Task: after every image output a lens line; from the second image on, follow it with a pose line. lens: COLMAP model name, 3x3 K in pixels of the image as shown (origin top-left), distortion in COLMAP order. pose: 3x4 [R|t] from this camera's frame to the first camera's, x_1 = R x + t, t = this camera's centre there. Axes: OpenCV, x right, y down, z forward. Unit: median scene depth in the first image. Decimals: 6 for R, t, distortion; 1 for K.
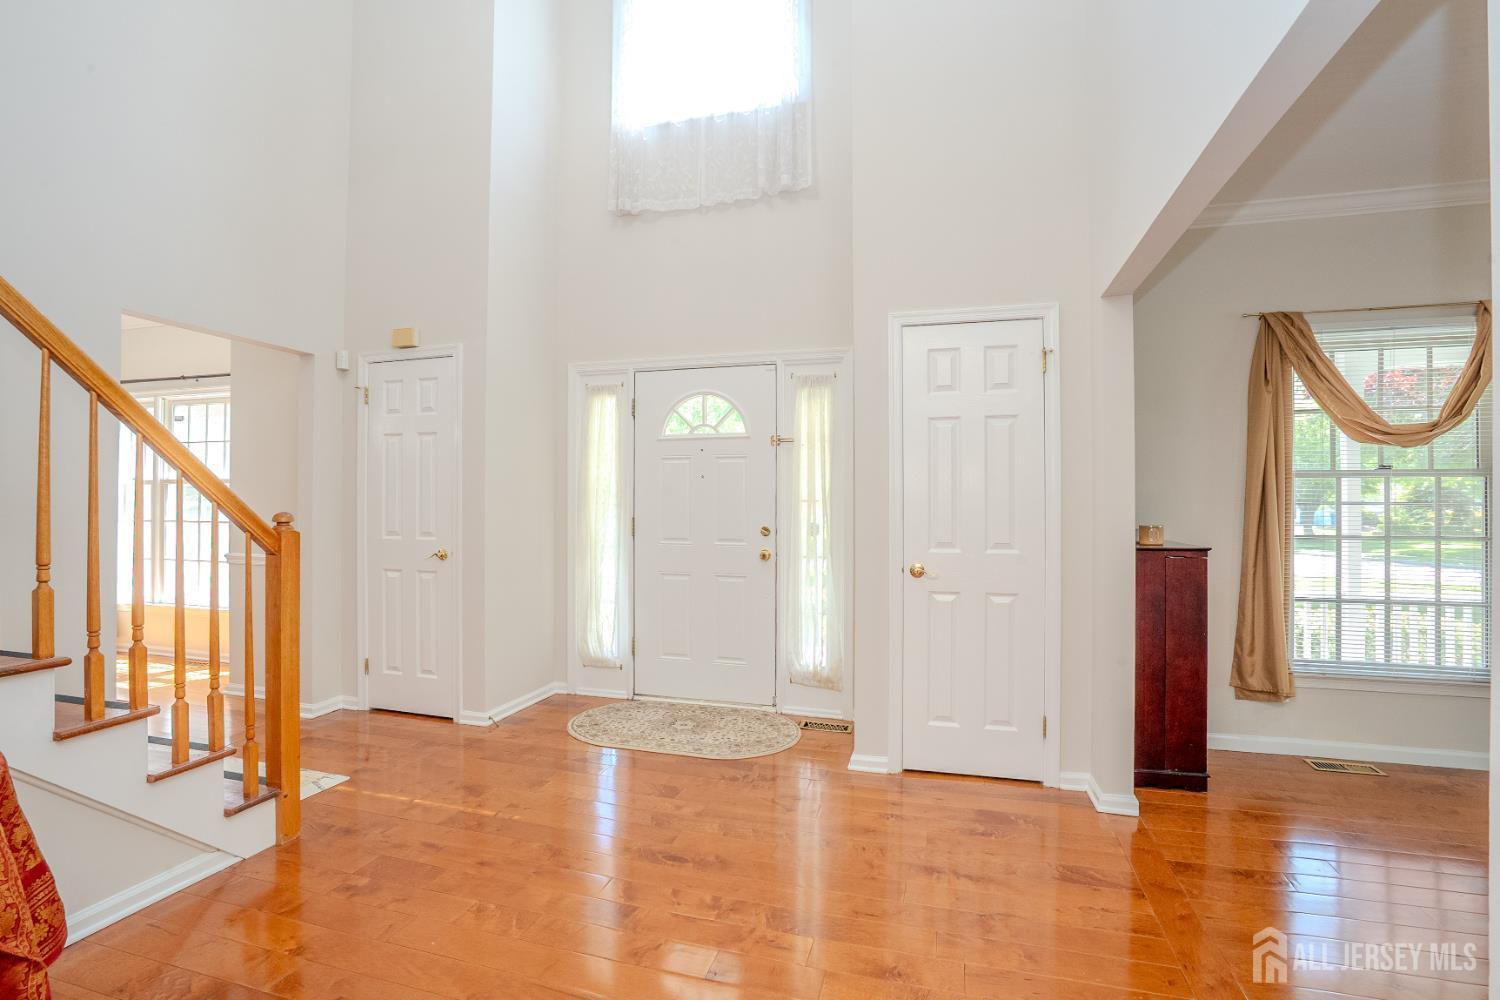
lens RADIAL K [[666.4, 0, 793.0], [0, 666.4, 501.0], [0, 0, 1]] dist [-0.060236, 0.016070]
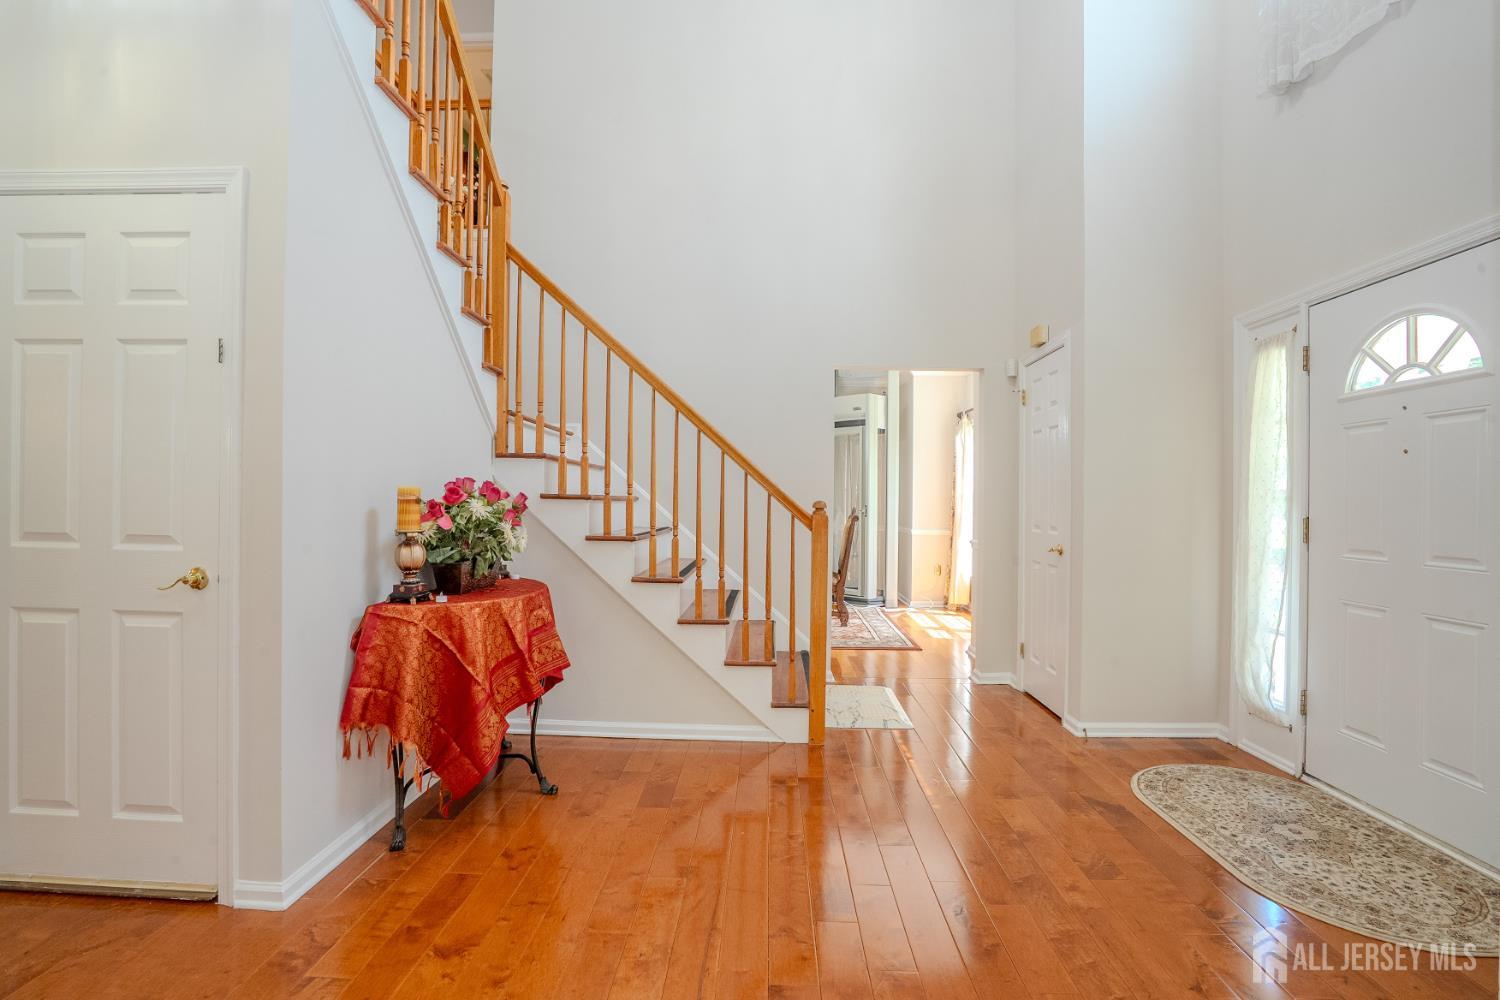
lens RADIAL K [[690.8, 0, 750.0], [0, 690.8, 500.0], [0, 0, 1]] dist [-0.058237, 0.018871]
pose [[0.224624, -0.003605, -0.974439, 0.385272], [0.000024, 0.999993, -0.003694, 0.012061], [0.974445, 0.000806, 0.224623, 0.346449]]
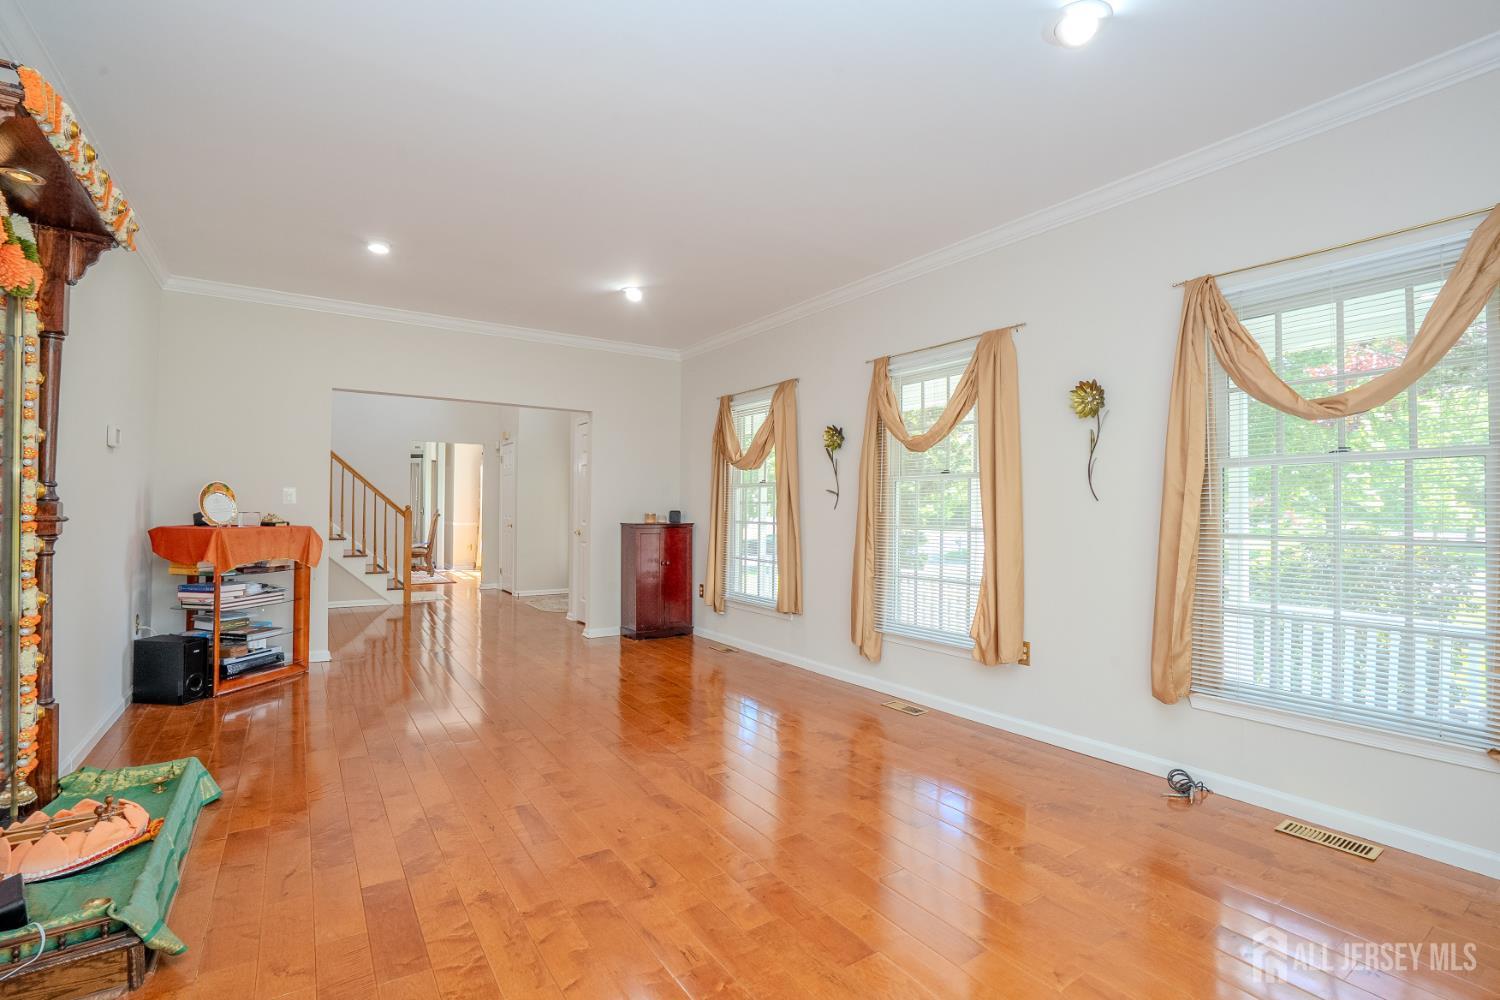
lens RADIAL K [[690.3, 0, 747.3], [0, 690.3, 495.4], [0, 0, 1]] dist [-0.051149, 0.019446]
pose [[0.750399, -0.010452, -0.660903, 1.846731], [0.003241, 0.999921, -0.012133, 0.008864], [0.660978, 0.006962, 0.750373, -0.311663]]
